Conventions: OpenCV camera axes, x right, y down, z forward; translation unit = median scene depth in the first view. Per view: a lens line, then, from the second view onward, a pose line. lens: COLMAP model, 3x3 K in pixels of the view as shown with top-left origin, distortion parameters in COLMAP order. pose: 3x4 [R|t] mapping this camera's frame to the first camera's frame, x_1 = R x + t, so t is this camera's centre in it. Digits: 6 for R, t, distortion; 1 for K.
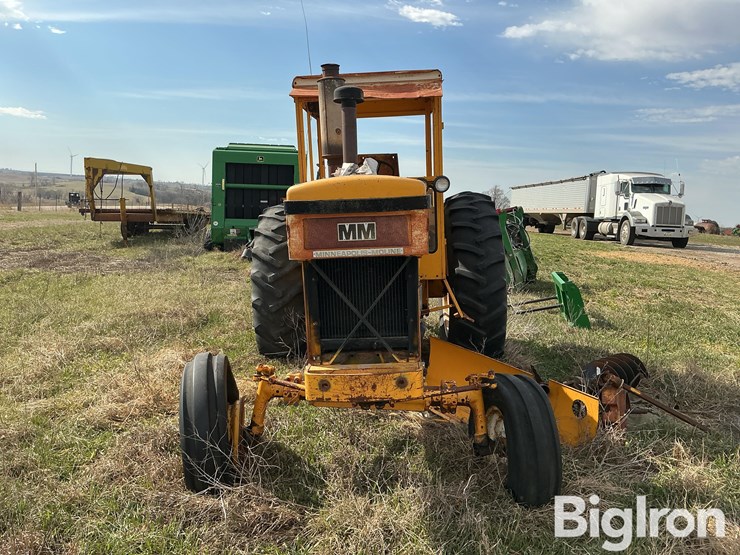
lens RADIAL K [[620.5, 0, 374.1], [0, 620.5, 286.3], [0, 0, 1]] dist [0.075610, -0.160541]
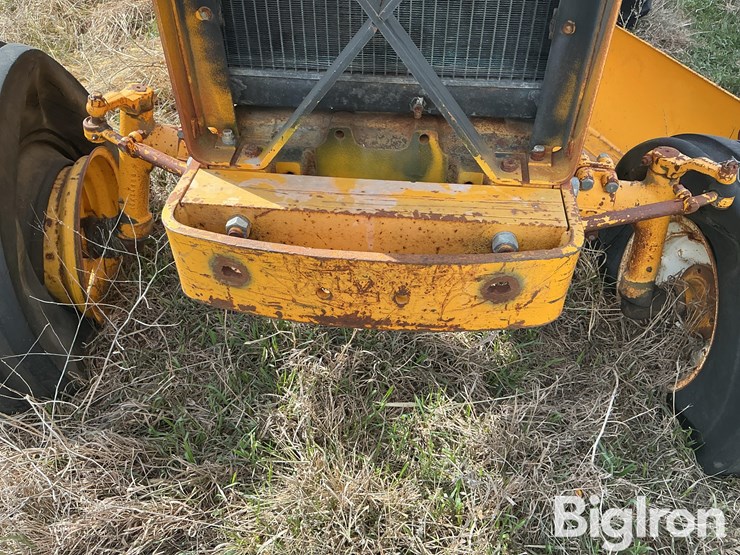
lens RADIAL K [[620.5, 0, 371.4], [0, 620.5, 273.7], [0, 0, 1]] dist [0.075610, -0.160541]
pose [[0.996450, 0.080734, -0.023863, -0.001748], [-0.053013, 0.821932, 0.567113, -0.001365], [0.065399, -0.563835, 0.823294, 0.175764]]
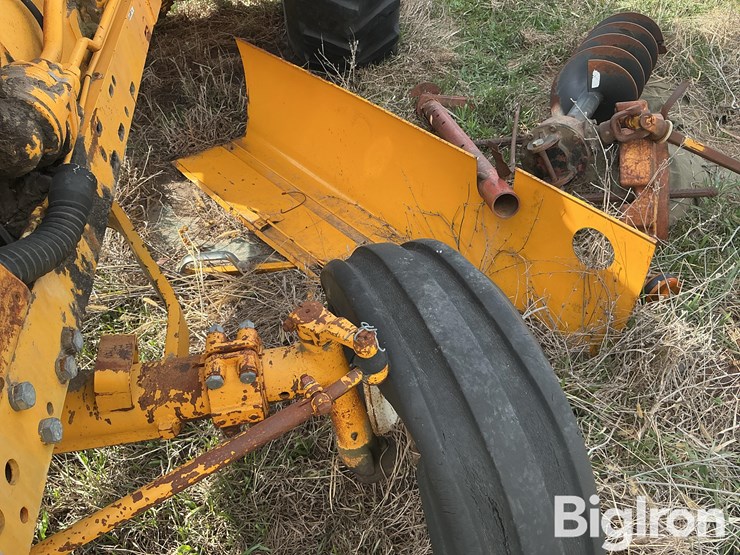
lens RADIAL K [[620.5, 0, 368.0], [0, 620.5, 282.8], [0, 0, 1]] dist [0.075610, -0.160541]
pose [[0.979582, -0.180039, 0.089474, 0.045317], [0.098352, 0.817291, 0.567769, -0.008702], [-0.175347, -0.547376, 0.818311, 0.213211]]
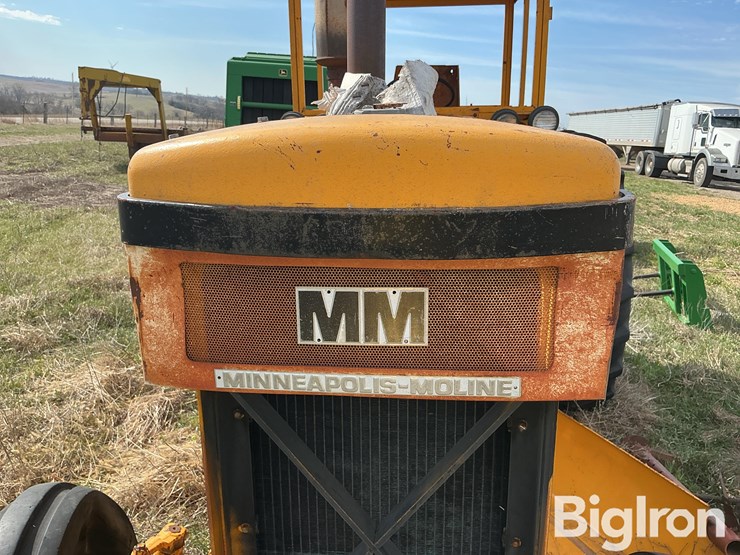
lens RADIAL K [[620.5, 0, 370.1], [0, 620.5, 278.4], [0, 0, 1]] dist [0.075610, -0.160541]
pose [[0.996891, 0.048672, -0.061969, -0.001611], [-0.041616, 0.993009, 0.110458, -0.030935], [0.066912, -0.107535, 0.991947, 0.161443]]
